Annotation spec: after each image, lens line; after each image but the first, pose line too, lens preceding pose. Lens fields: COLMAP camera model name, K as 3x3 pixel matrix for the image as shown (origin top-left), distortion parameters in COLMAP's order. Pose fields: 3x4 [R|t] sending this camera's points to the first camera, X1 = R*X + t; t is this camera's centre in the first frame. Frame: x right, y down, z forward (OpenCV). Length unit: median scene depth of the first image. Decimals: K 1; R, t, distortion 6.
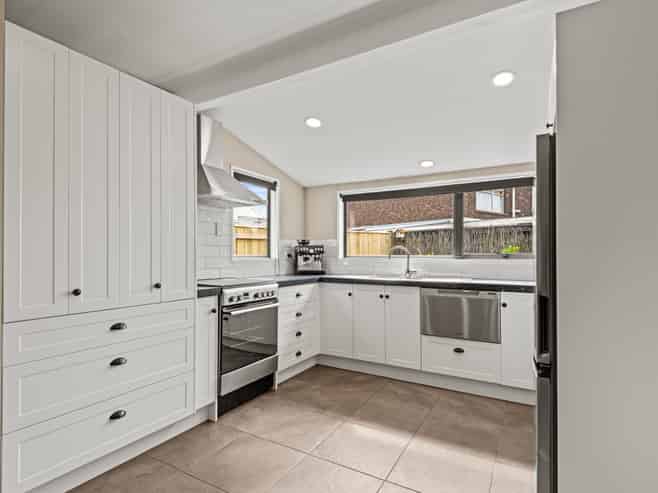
lens RADIAL K [[353.4, 0, 327.0], [0, 353.4, 250.2], [0, 0, 1]] dist [0.050686, -0.005140]
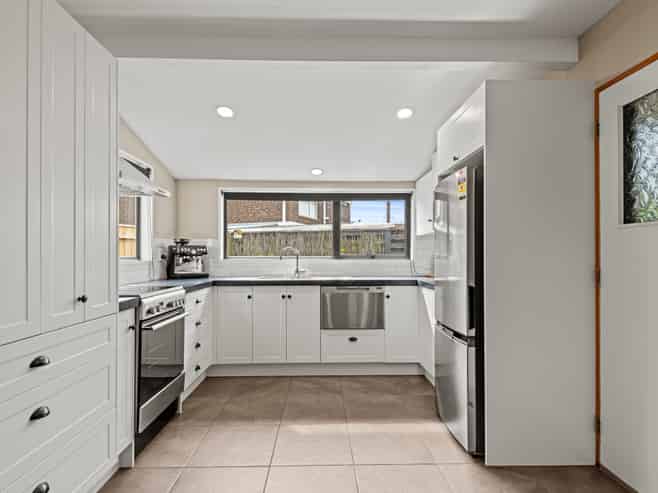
lens RADIAL K [[353.4, 0, 327.7], [0, 353.4, 250.8], [0, 0, 1]] dist [0.050686, -0.005140]
pose [[0.851661, 0.005787, 0.524061, -0.283031], [-0.005127, 0.999983, -0.002710, 0.000535], [-0.524068, -0.000380, 0.851676, 0.073001]]
